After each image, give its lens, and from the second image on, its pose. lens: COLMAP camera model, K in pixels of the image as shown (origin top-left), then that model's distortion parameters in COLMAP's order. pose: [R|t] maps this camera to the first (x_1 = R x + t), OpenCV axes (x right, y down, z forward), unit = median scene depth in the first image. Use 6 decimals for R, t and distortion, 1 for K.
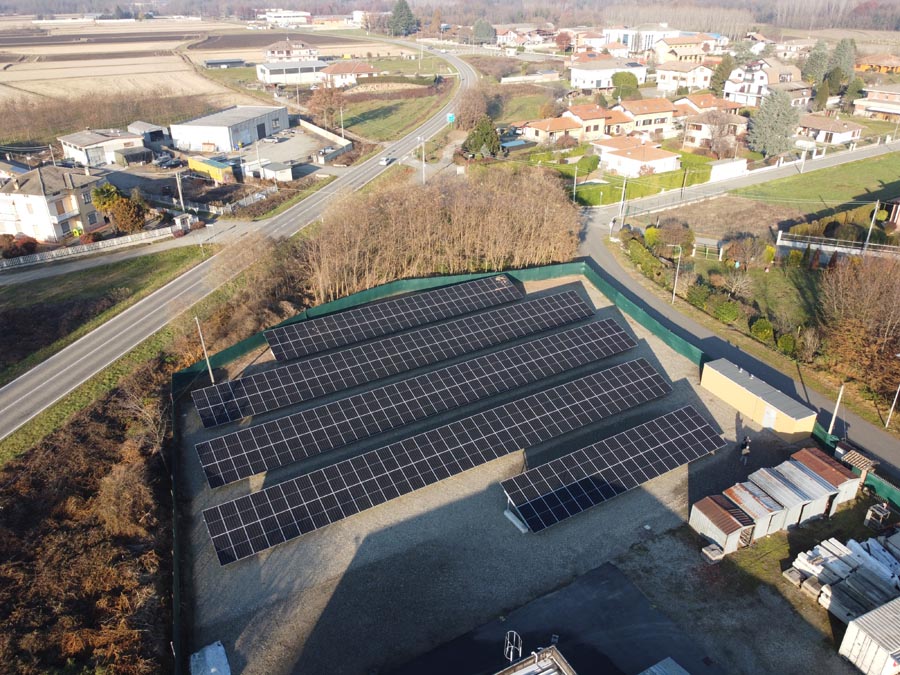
lens RADIAL K [[682.7, 0, 450.0], [0, 682.7, 337.5], [0, 0, 1]] dist [0.000113, -0.005222]
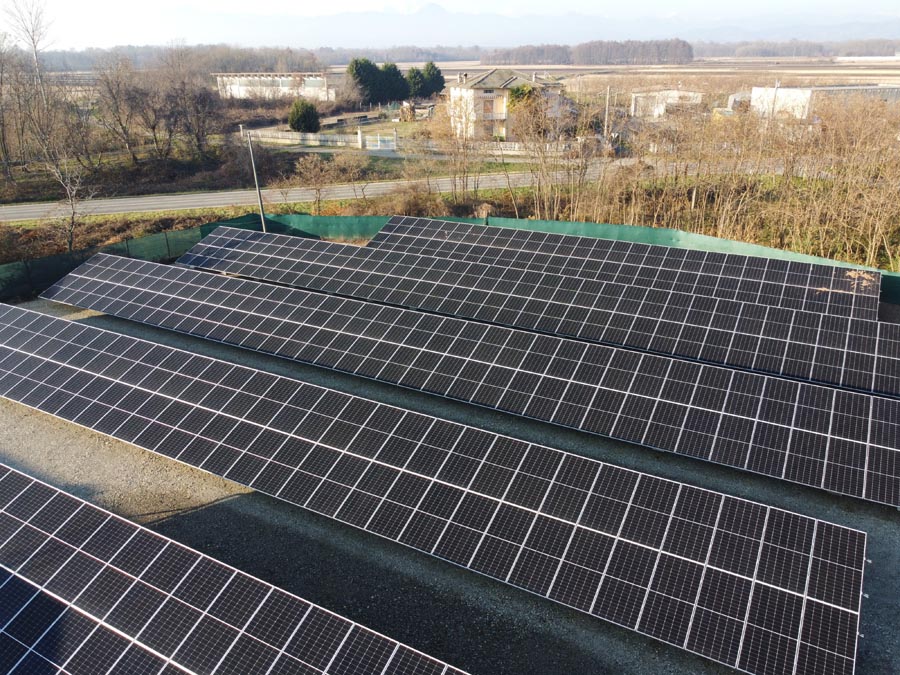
lens RADIAL K [[682.7, 0, 450.0], [0, 682.7, 337.5], [0, 0, 1]] dist [0.000113, -0.005222]
pose [[0.502356, 0.330891, -0.798843, 0.168910], [-0.388307, 0.911810, 0.133494, -0.003930], [0.772565, 0.243134, 0.586541, 0.317385]]
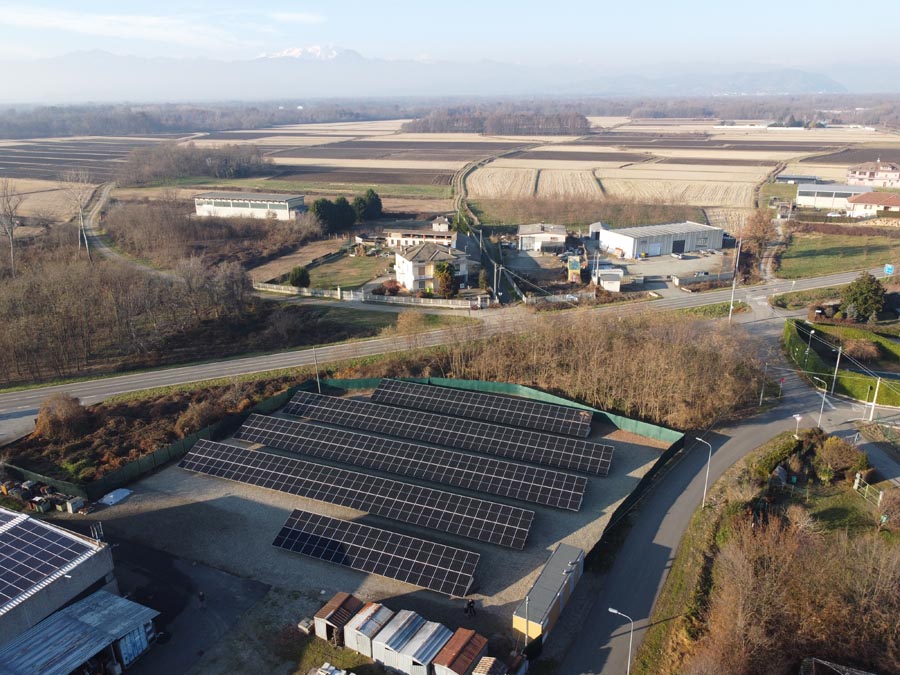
lens RADIAL K [[682.7, 0, 450.0], [0, 682.7, 337.5], [0, 0, 1]] dist [0.000113, -0.005222]
pose [[0.596093, 0.266369, -0.757444, 0.403325], [-0.361100, 0.931516, 0.043407, -0.093607], [0.717133, 0.247638, 0.651456, 0.079587]]
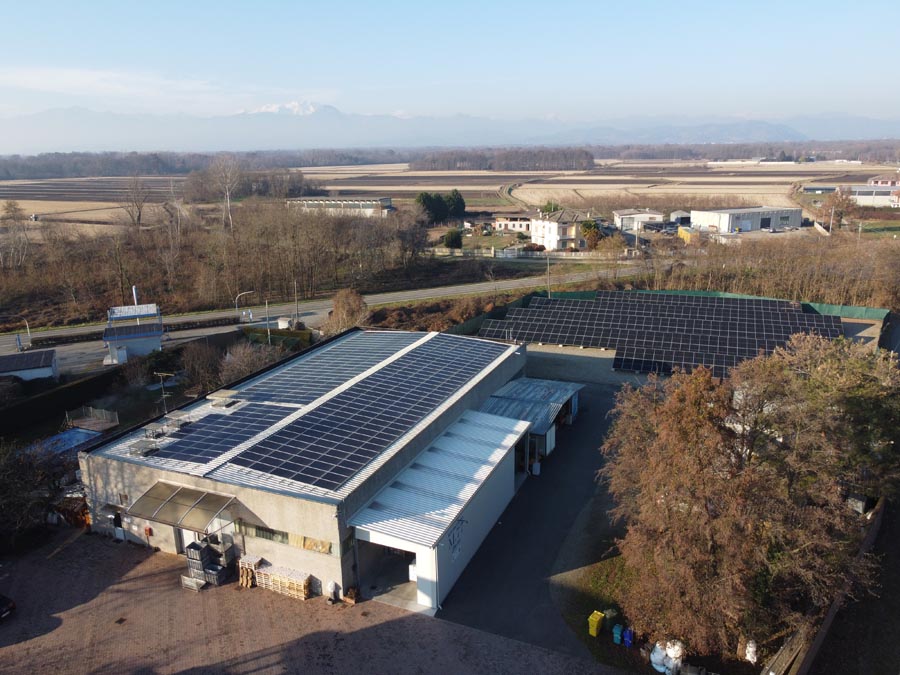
lens RADIAL K [[682.7, 0, 450.0], [0, 682.7, 337.5], [0, 0, 1]] dist [0.000113, -0.005222]
pose [[0.623882, 0.202450, -0.754841, 0.356886], [-0.346057, 0.937577, -0.034559, 0.130229], [0.700725, 0.282778, 0.654997, -0.127730]]
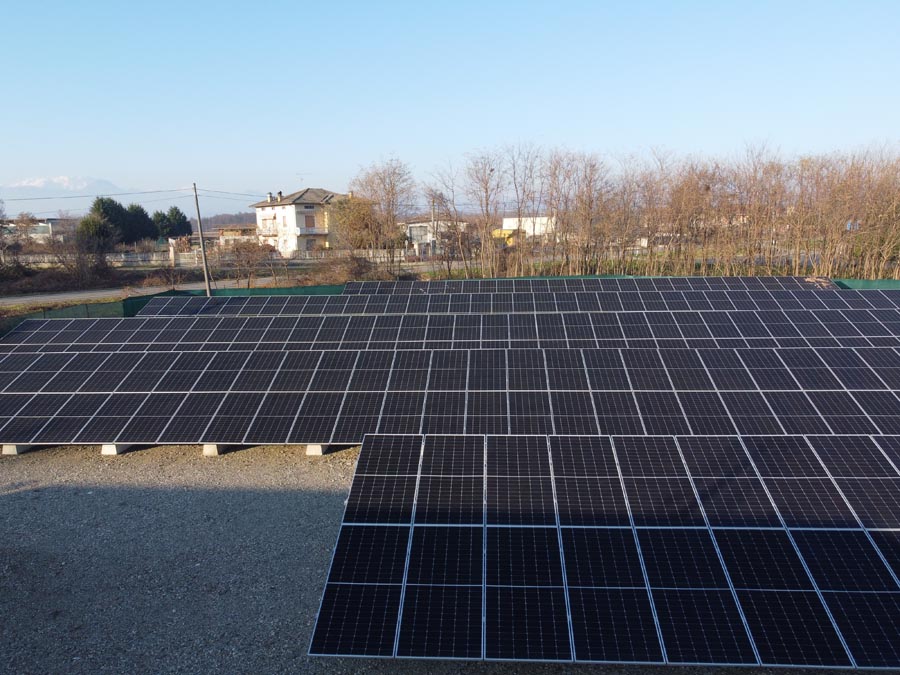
lens RADIAL K [[692.2, 0, 450.0], [0, 692.2, 337.5], [0, 0, 1]] dist [0.000942, -0.002494]
pose [[0.818717, 0.082429, -0.568249, 0.082083], [-0.247708, 0.943520, -0.220025, 0.075146], [0.518018, 0.320898, 0.792894, 0.267230]]
